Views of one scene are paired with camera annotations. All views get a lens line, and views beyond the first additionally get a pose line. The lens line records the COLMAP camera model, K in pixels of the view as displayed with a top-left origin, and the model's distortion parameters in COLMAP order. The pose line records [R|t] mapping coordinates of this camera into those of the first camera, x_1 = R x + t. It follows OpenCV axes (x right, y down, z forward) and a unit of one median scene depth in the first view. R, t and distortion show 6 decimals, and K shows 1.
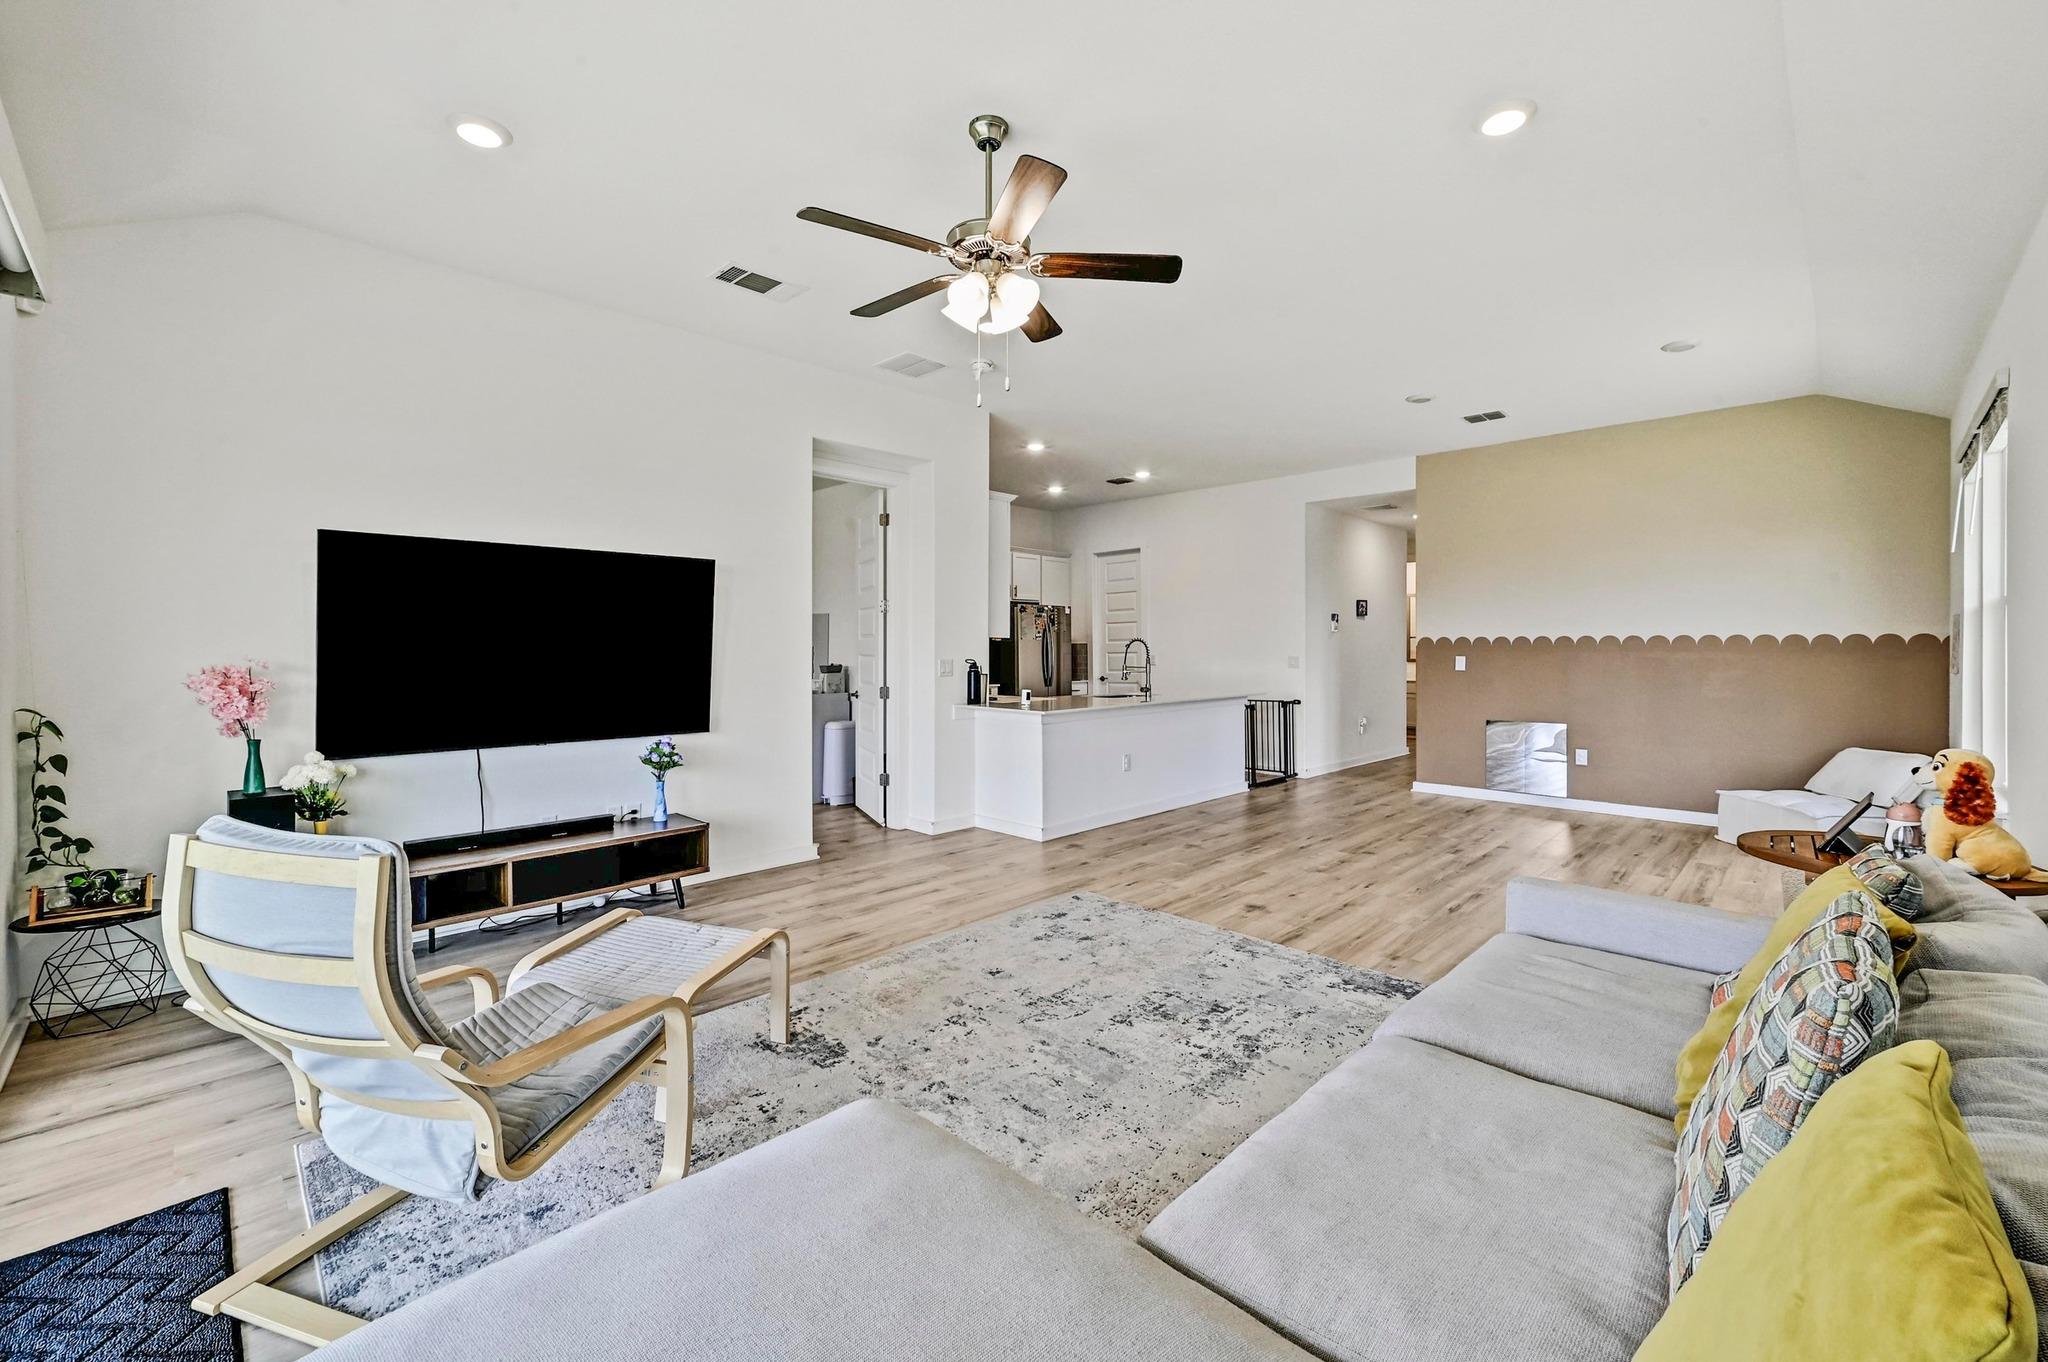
lens RADIAL K [[827.2, 0, 1005.0], [0, 827.2, 667.3], [0, 0, 1]] dist [-0.006667, 0.000766]
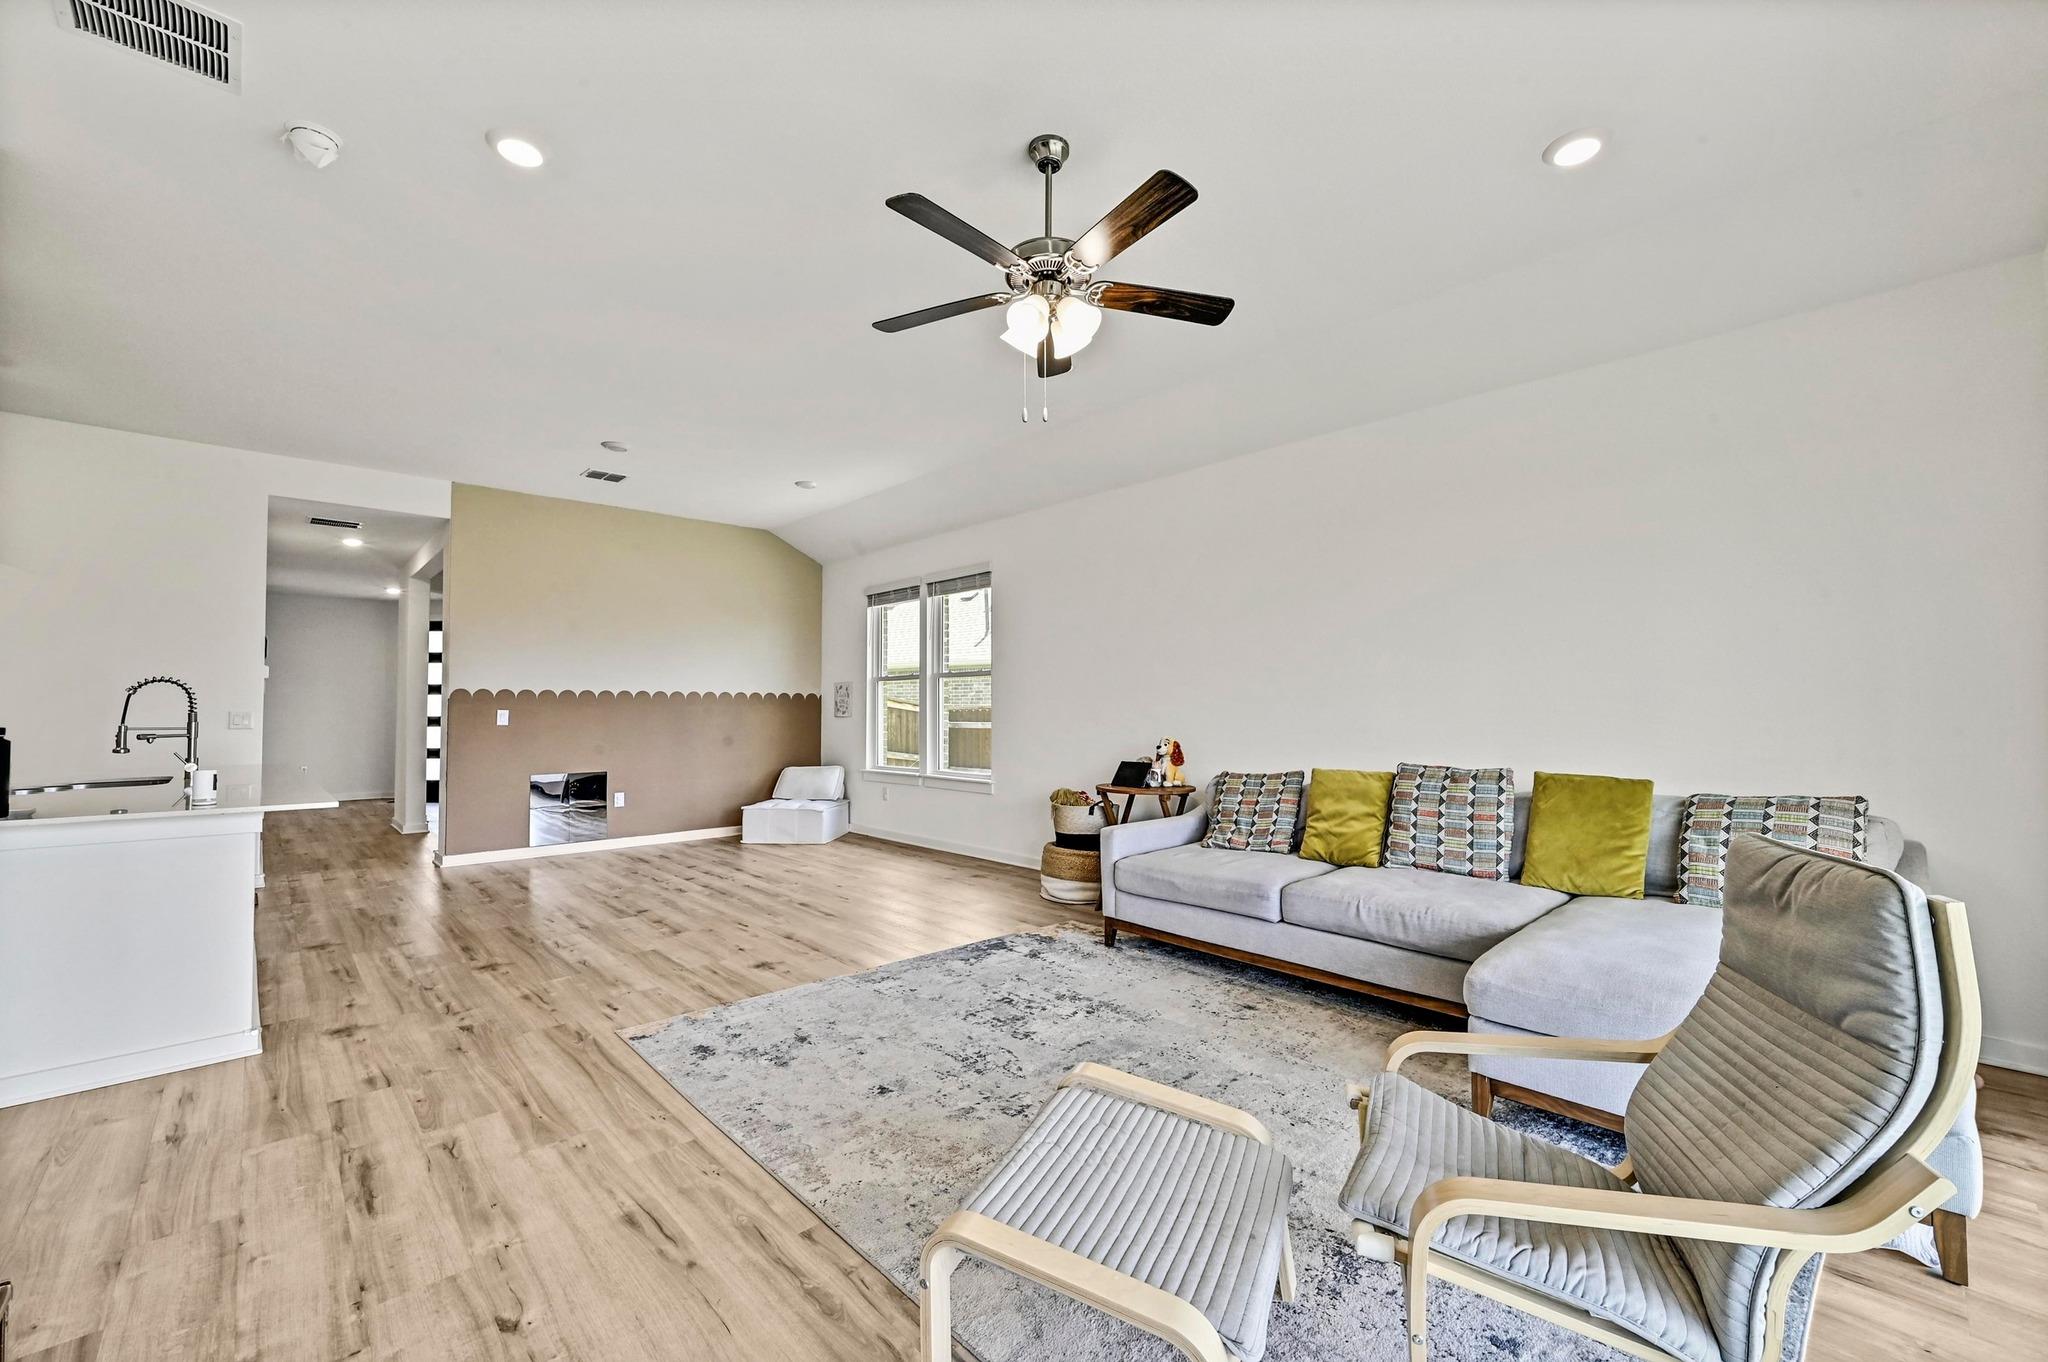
lens RADIAL K [[827.2, 0, 1039.3], [0, 827.2, 695.4], [0, 0, 1]] dist [-0.006667, 0.000766]
pose [[0.020943, 0.015802, 0.999656, -0.509681], [0.028031, 0.999473, -0.016386, 0.003708], [-0.999388, 0.028364, 0.020489, 0.517024]]
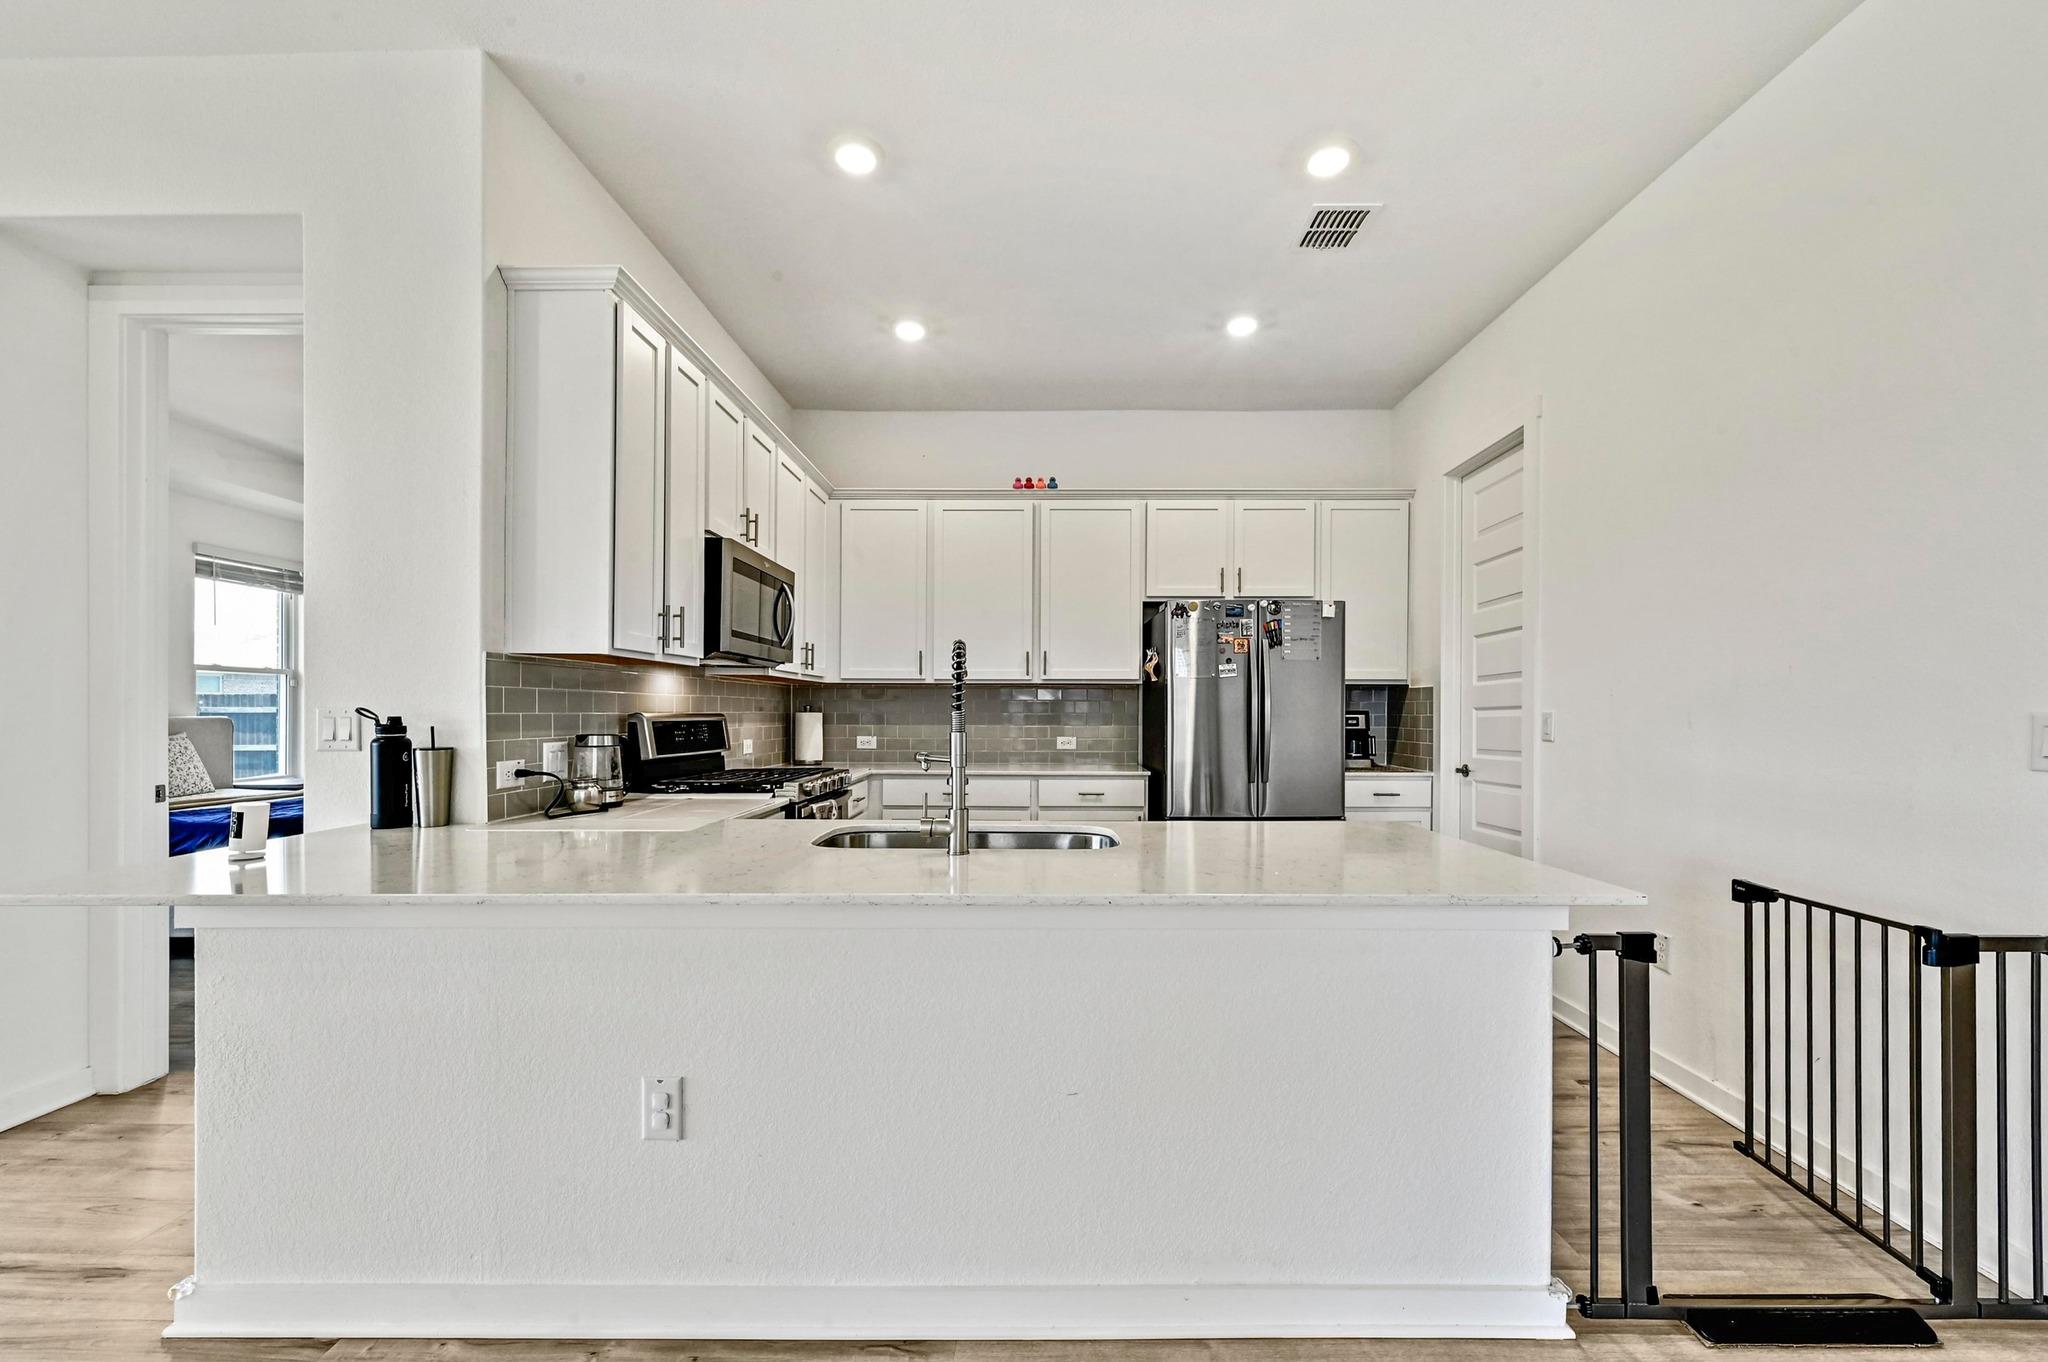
lens RADIAL K [[827.2, 0, 1041.0], [0, 827.2, 709.9], [0, 0, 1]] dist [-0.006667, 0.000766]
pose [[0.704371, 0.002800, -0.709826, 0.492272], [-0.020276, 0.999664, -0.016177, -0.010609], [0.709542, 0.025787, 0.704191, 1.086720]]
